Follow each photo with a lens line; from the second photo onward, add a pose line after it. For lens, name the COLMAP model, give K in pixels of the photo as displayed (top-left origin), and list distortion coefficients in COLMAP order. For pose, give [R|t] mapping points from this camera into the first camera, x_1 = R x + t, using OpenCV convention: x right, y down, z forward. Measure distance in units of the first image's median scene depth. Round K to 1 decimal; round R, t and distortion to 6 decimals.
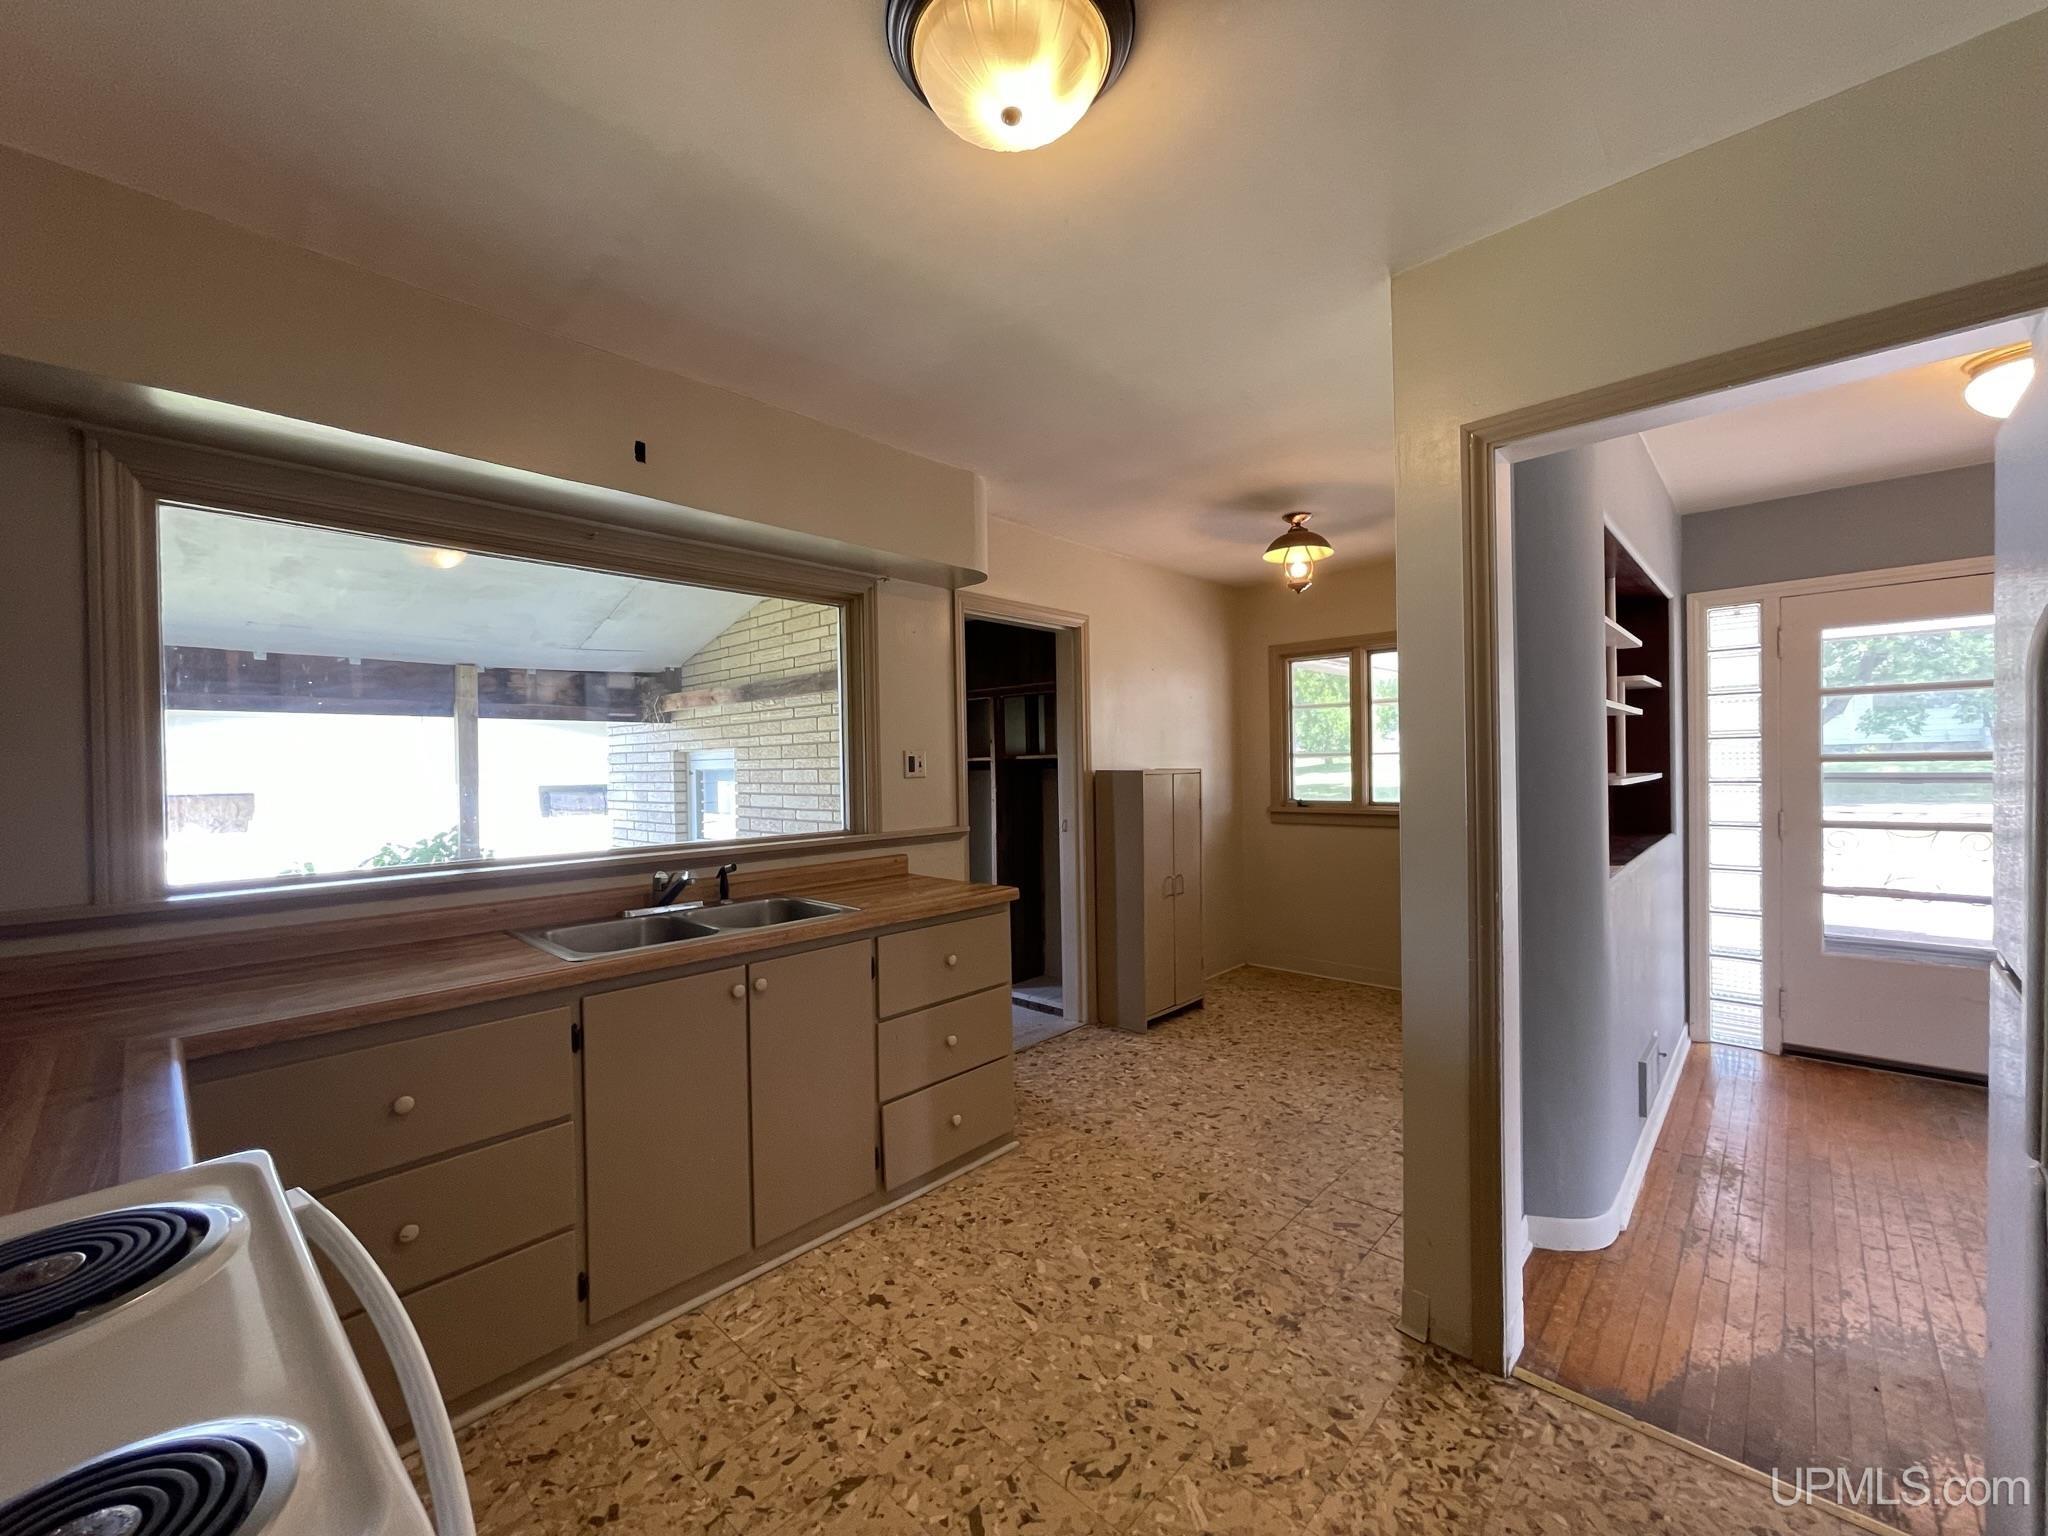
lens RADIAL K [[826.8, 0, 1017.3], [0, 826.8, 772.5], [0, 0, 1]] dist [-0.001997, 0.000354]
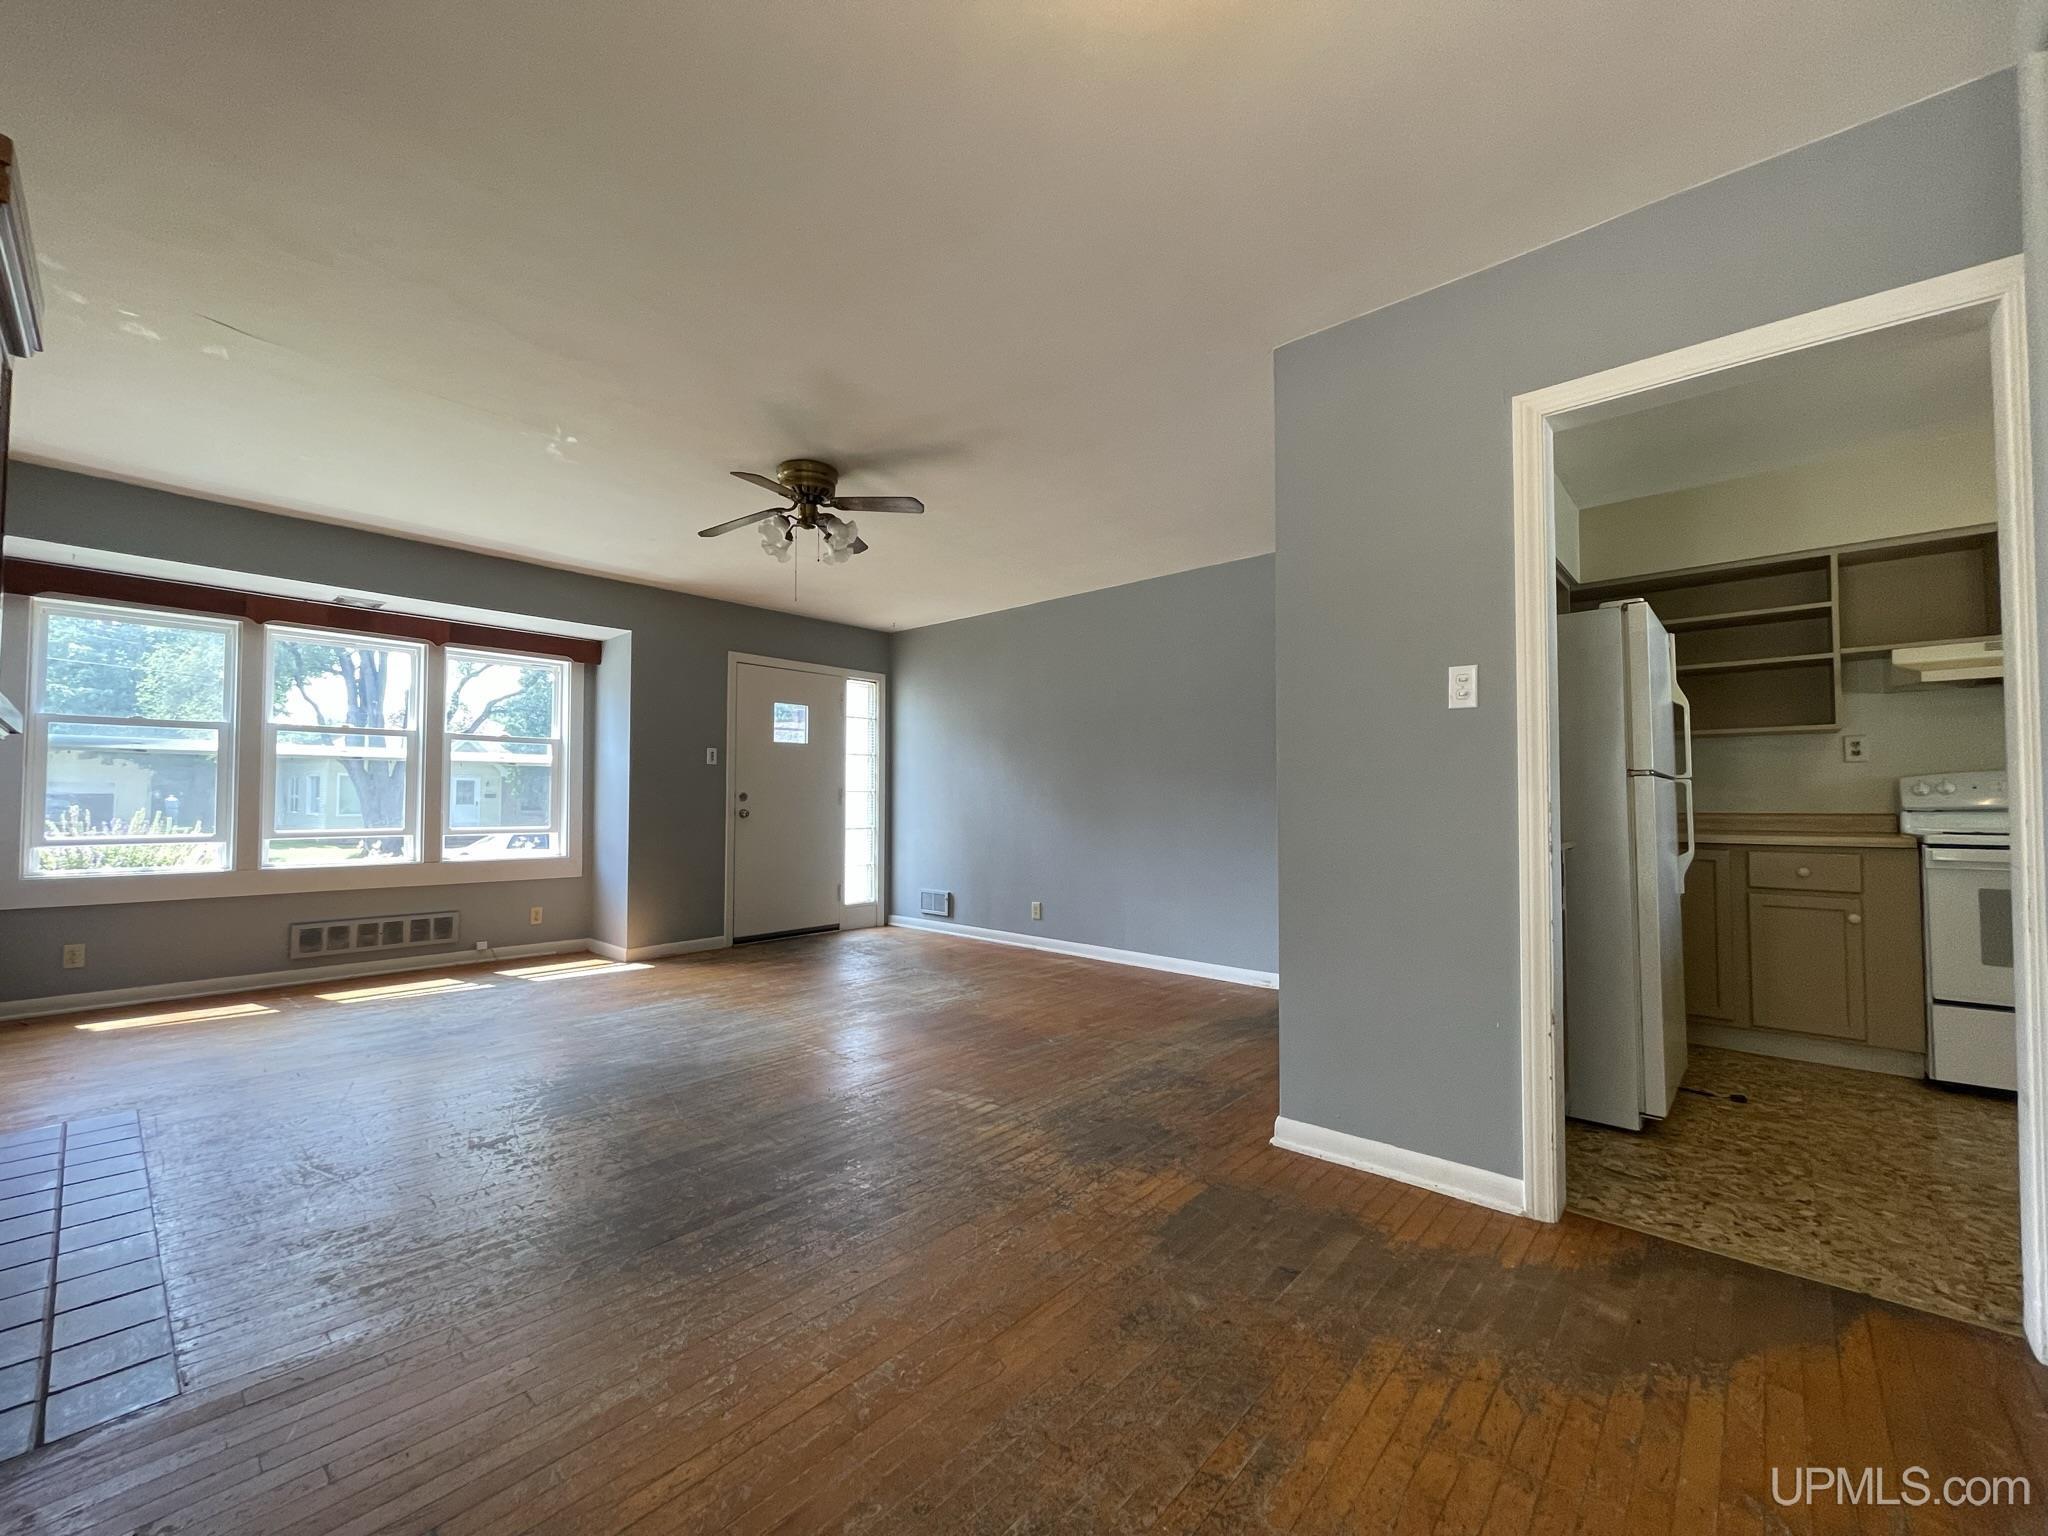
lens RADIAL K [[826.8, 0, 1021.0], [0, 826.8, 774.1], [0, 0, 1]] dist [-0.001997, 0.000354]
pose [[-0.999528, 0.017069, -0.025549, 0.842643], [0.017683, 0.999556, -0.023999, 0.060677], [0.025128, -0.024439, -0.999385, 0.932067]]
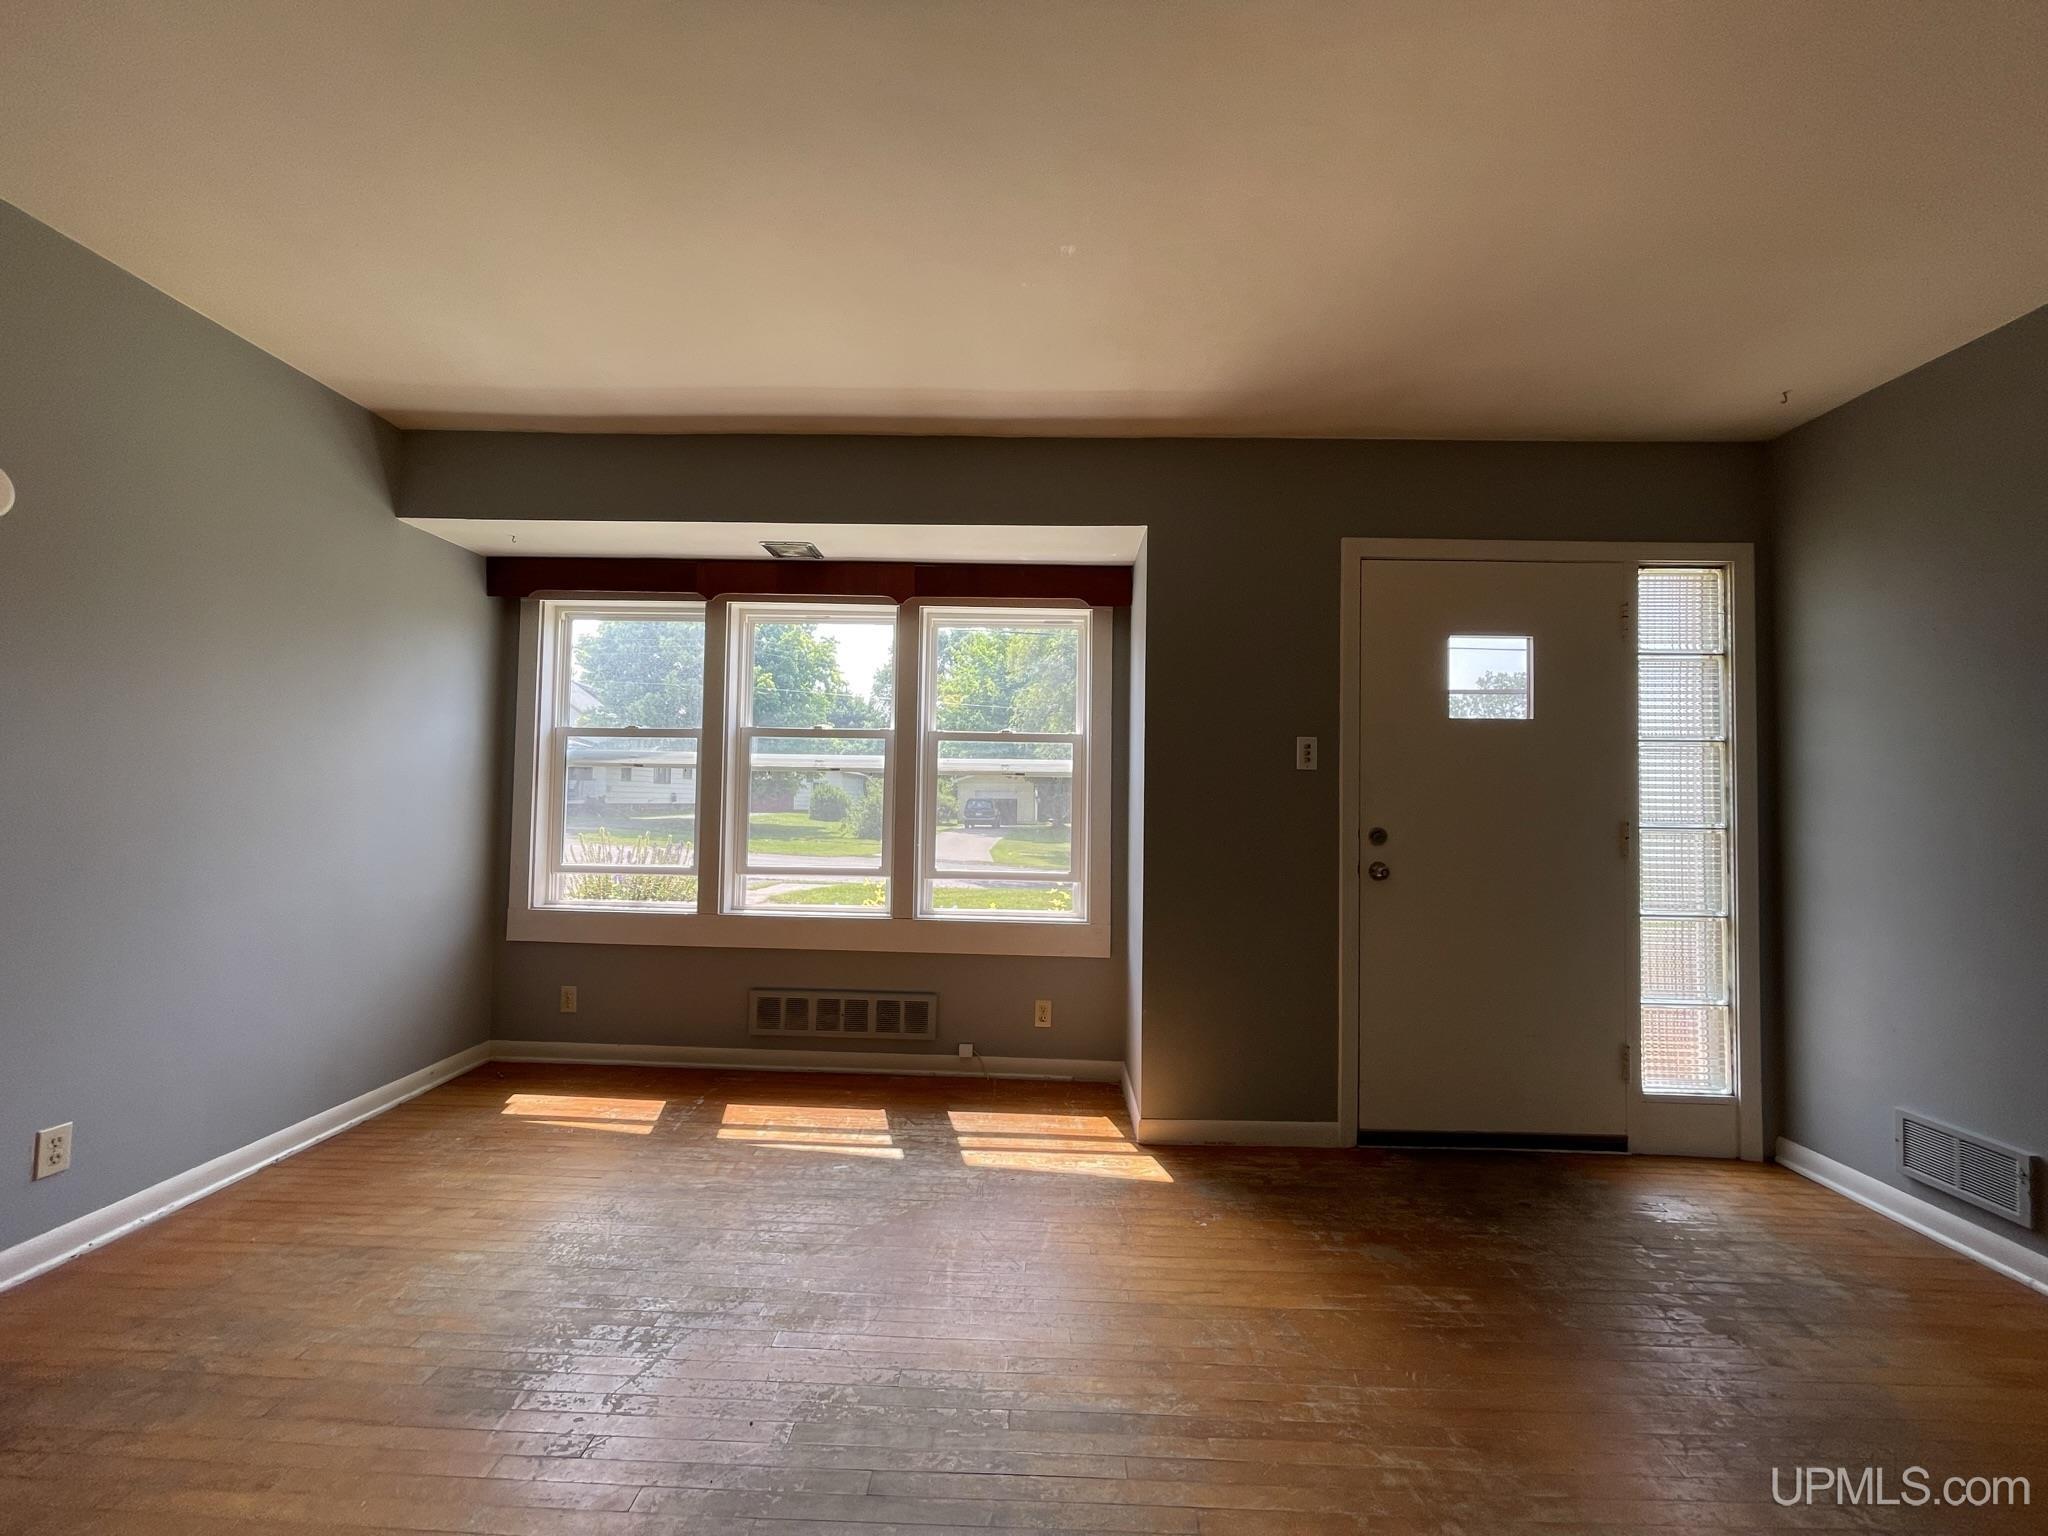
lens RADIAL K [[826.8, 0, 1020.1], [0, 826.8, 771.5], [0, 0, 1]] dist [-0.001997, 0.000354]
pose [[-0.666928, 0.033109, 0.744386, 0.990883], [-0.000437, 0.998995, -0.044825, 0.030761], [-0.745122, -0.030220, -0.666243, 0.062249]]
